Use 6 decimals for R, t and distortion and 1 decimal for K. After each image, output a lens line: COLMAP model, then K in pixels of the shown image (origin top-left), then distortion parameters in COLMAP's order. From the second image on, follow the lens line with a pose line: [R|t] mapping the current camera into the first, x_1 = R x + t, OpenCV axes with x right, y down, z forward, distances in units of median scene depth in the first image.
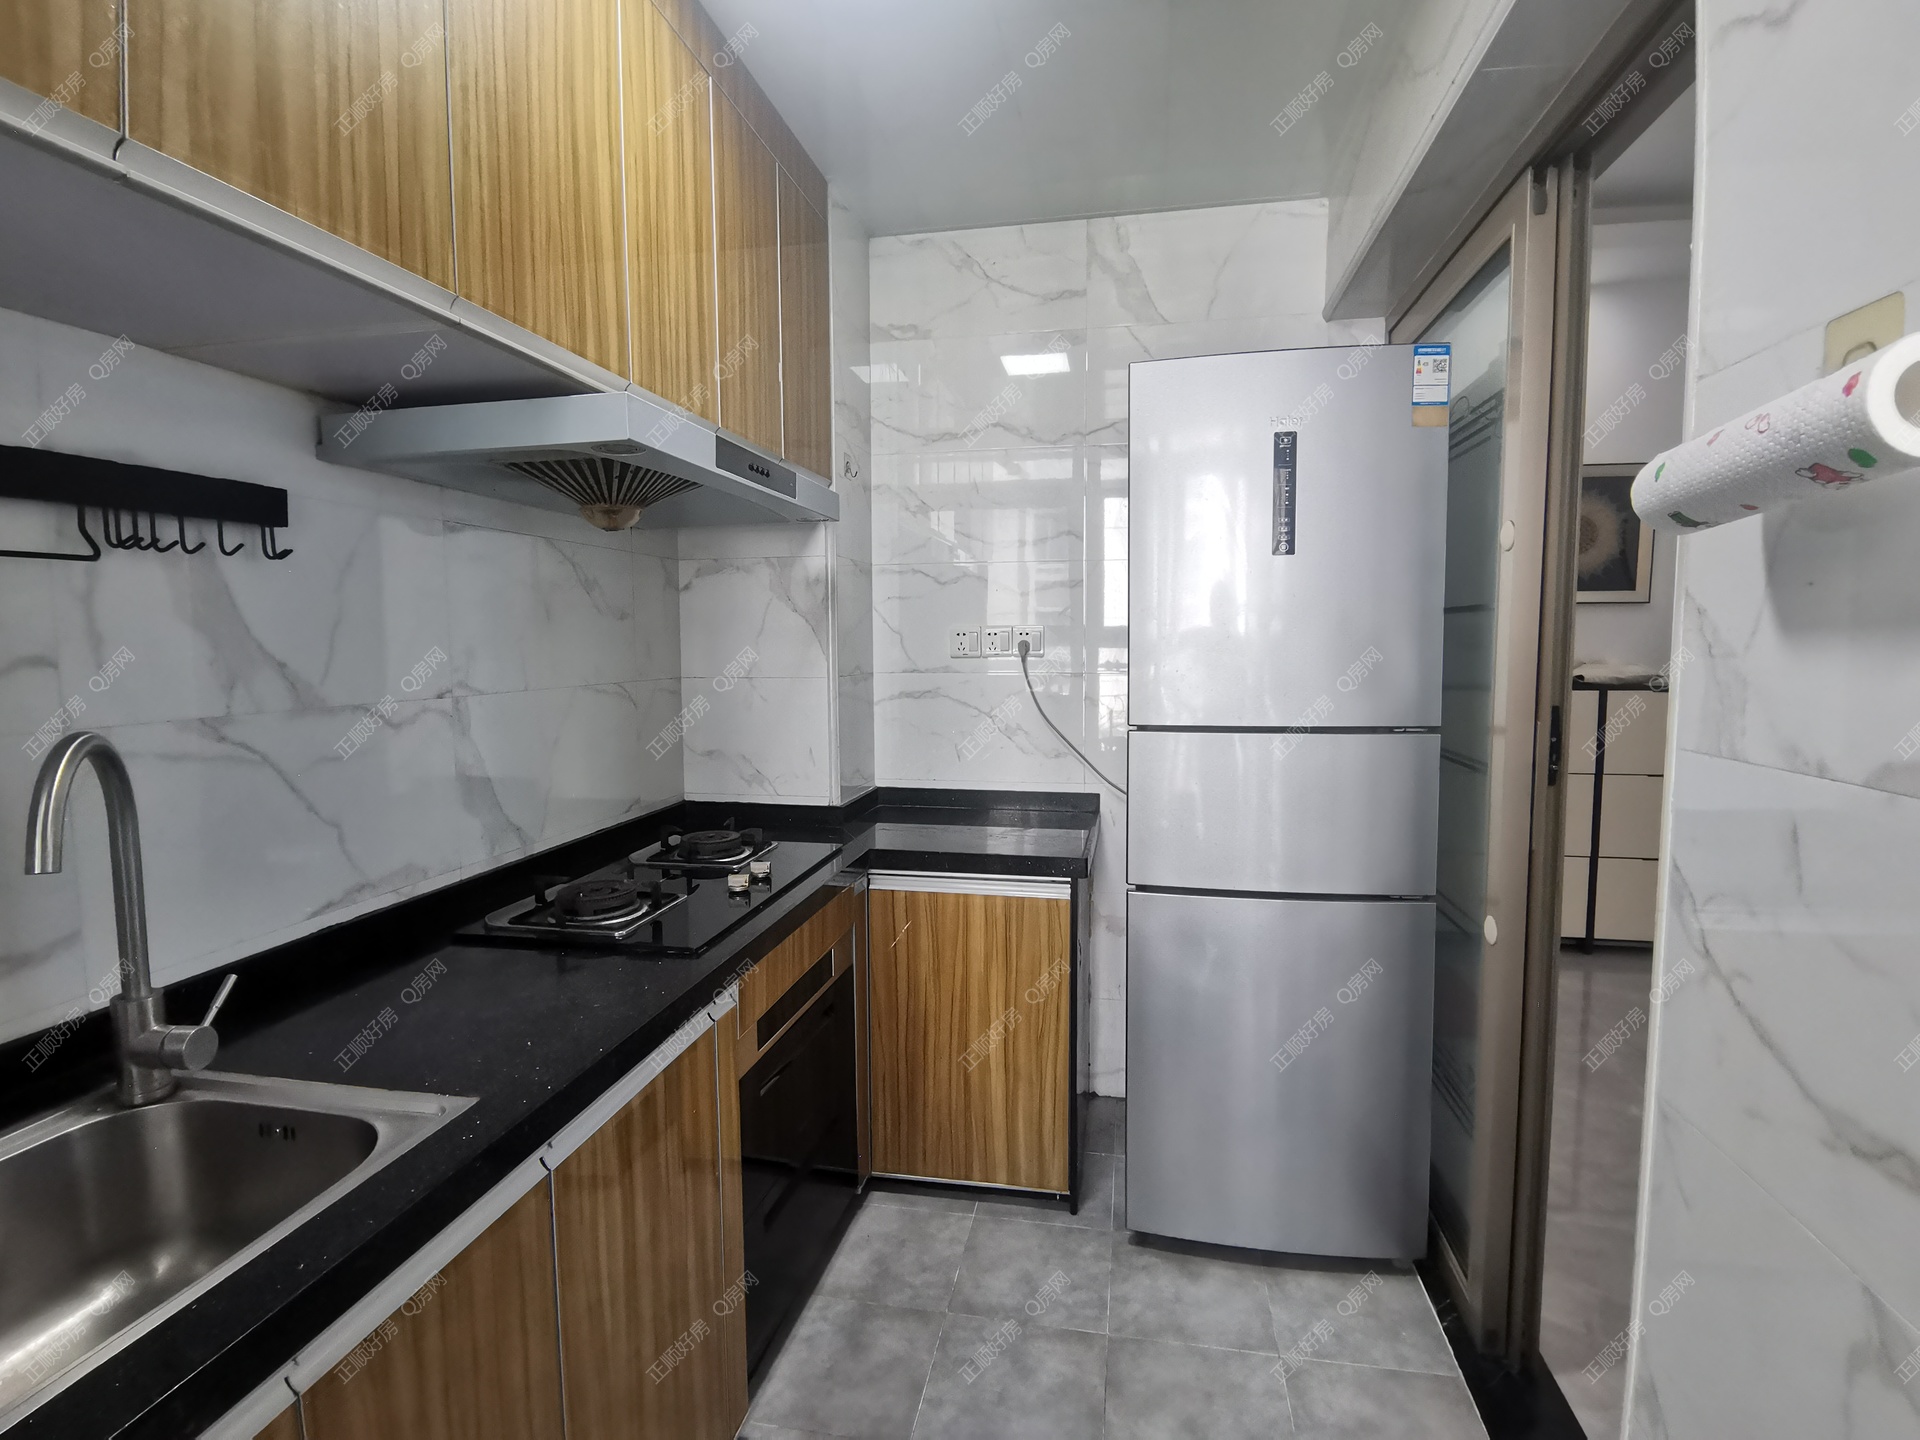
lens RADIAL K [[936.7, 0, 955.2], [0, 936.7, 715.8], [0, 0, 1]] dist [0.015543, -0.026604]
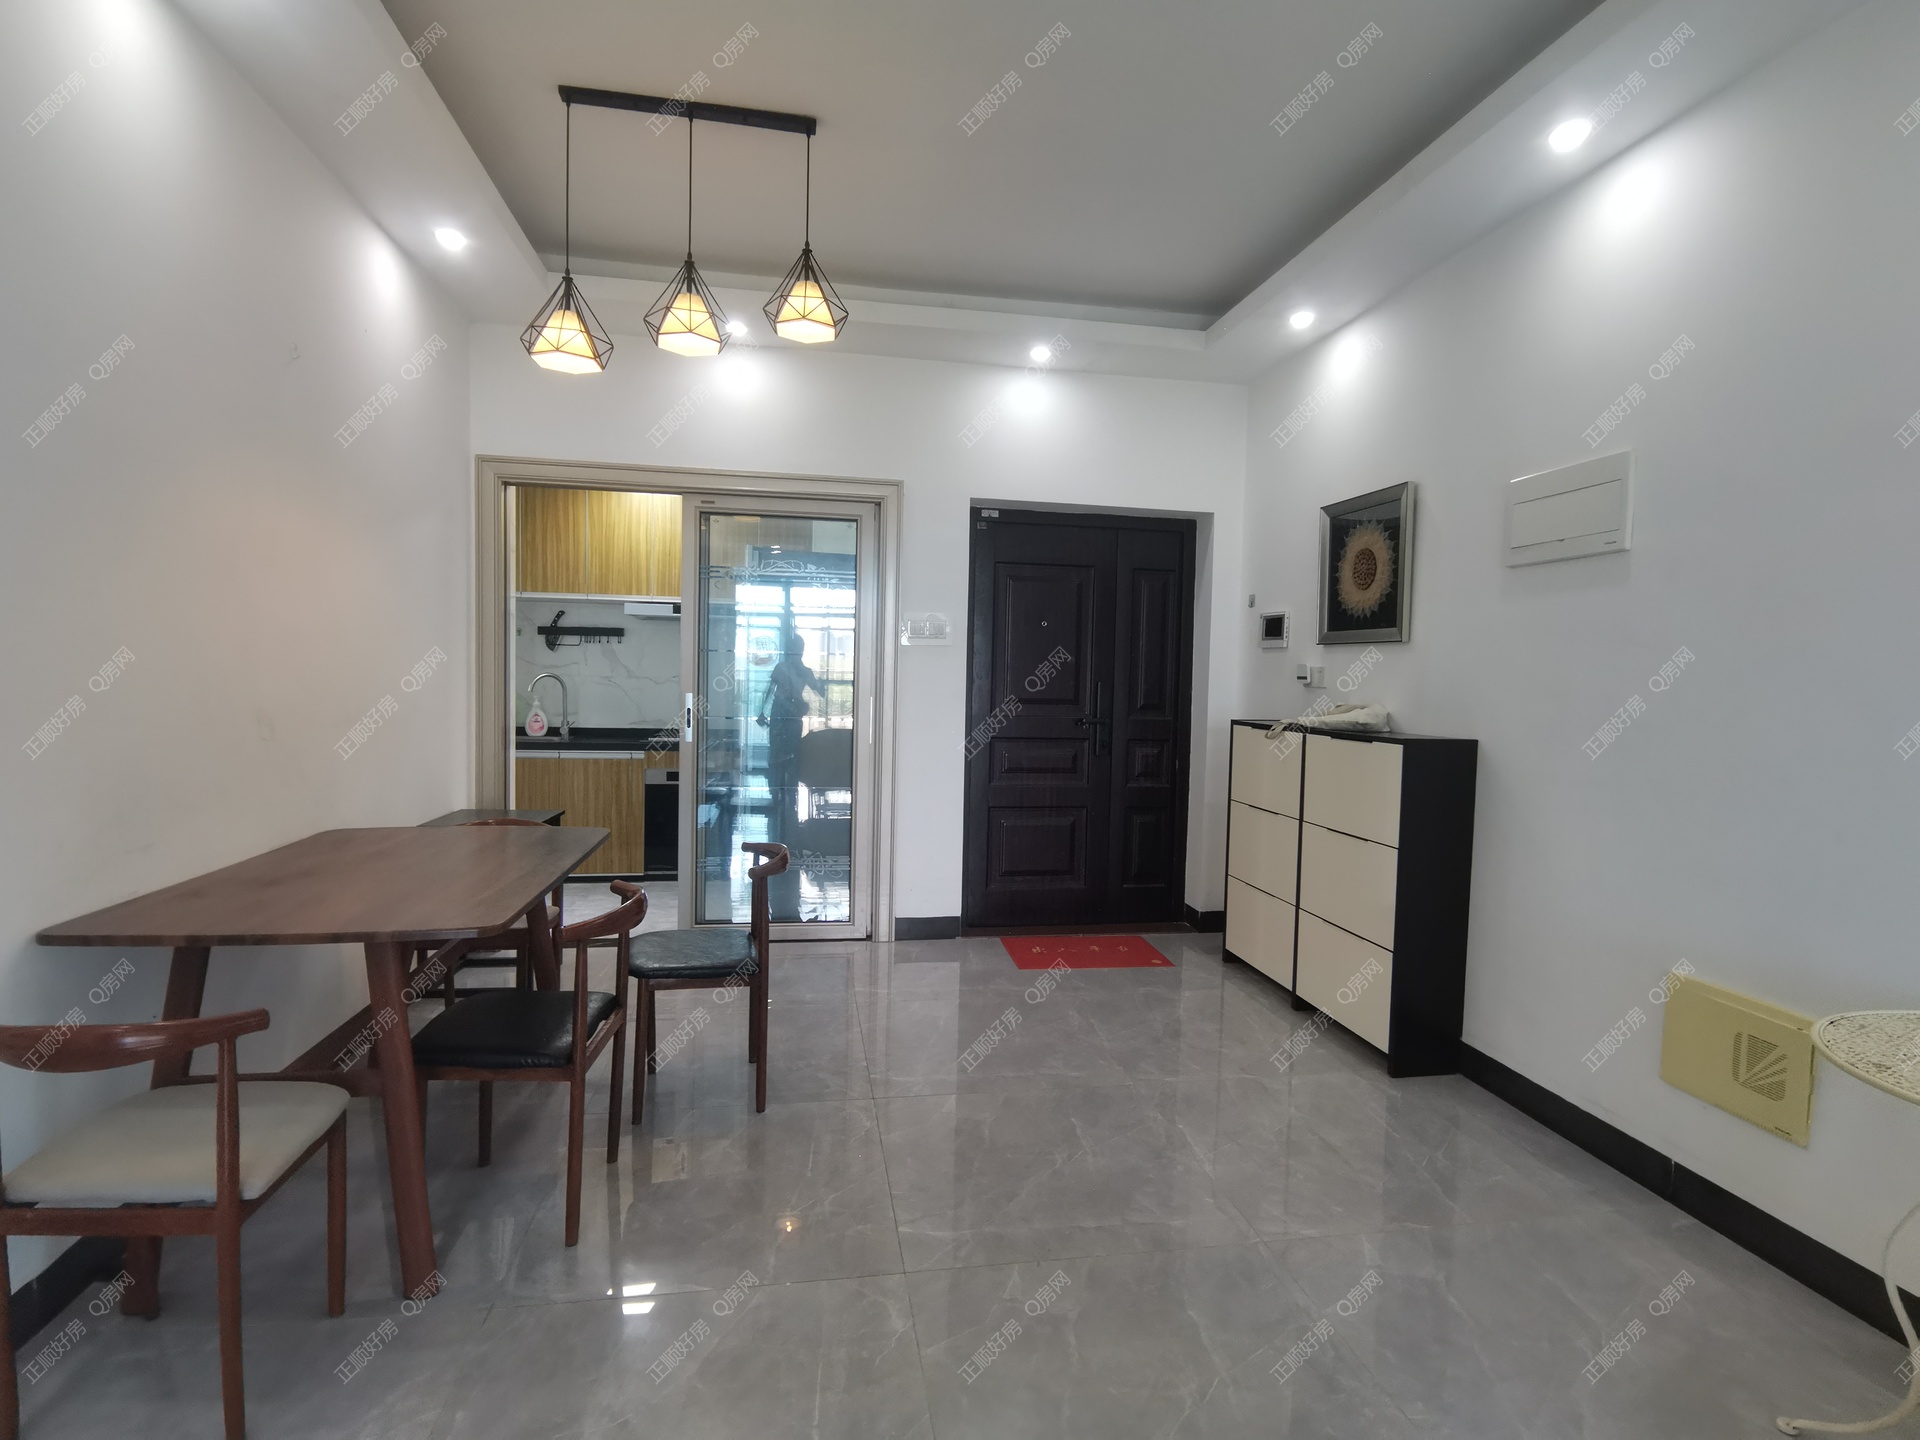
lens RADIAL K [[936.7, 0, 955.2], [0, 936.7, 715.8], [0, 0, 1]] dist [0.015543, -0.026604]
pose [[0.348217, 0.057625, -0.935641, 3.922570], [-0.103619, 0.994358, 0.022677, -0.080688], [0.931669, 0.089054, 0.352224, 0.872067]]
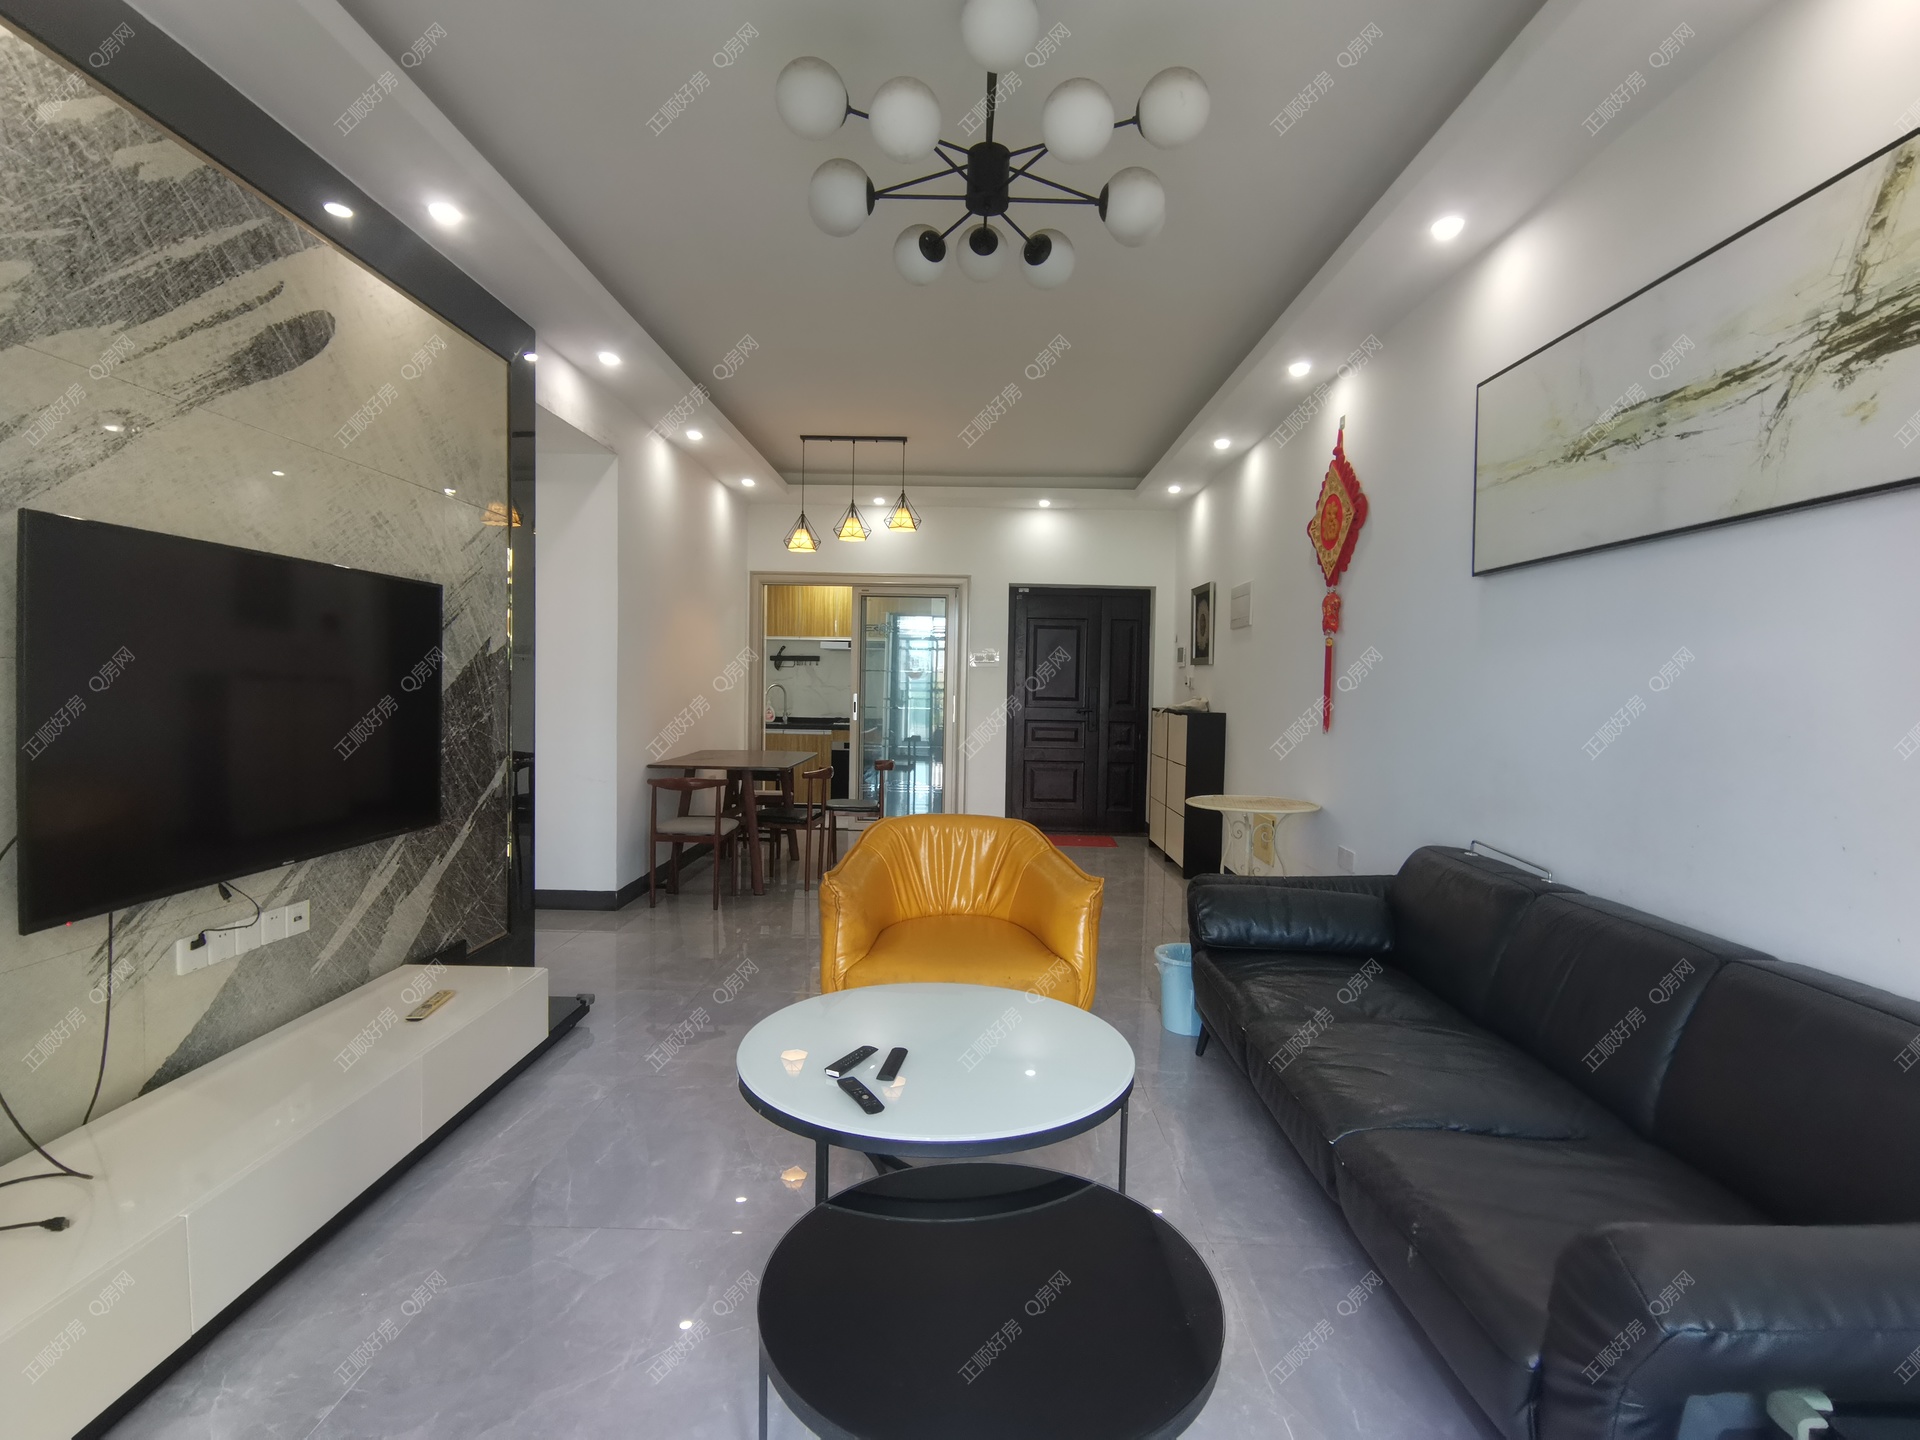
lens RADIAL K [[936.7, 0, 955.2], [0, 936.7, 715.8], [0, 0, 1]] dist [0.015543, -0.026604]
pose [[0.169359, 0.045215, -0.984517, 6.435283], [-0.102635, 0.994325, 0.028010, -0.082041], [0.980196, 0.096302, 0.173039, 0.760320]]
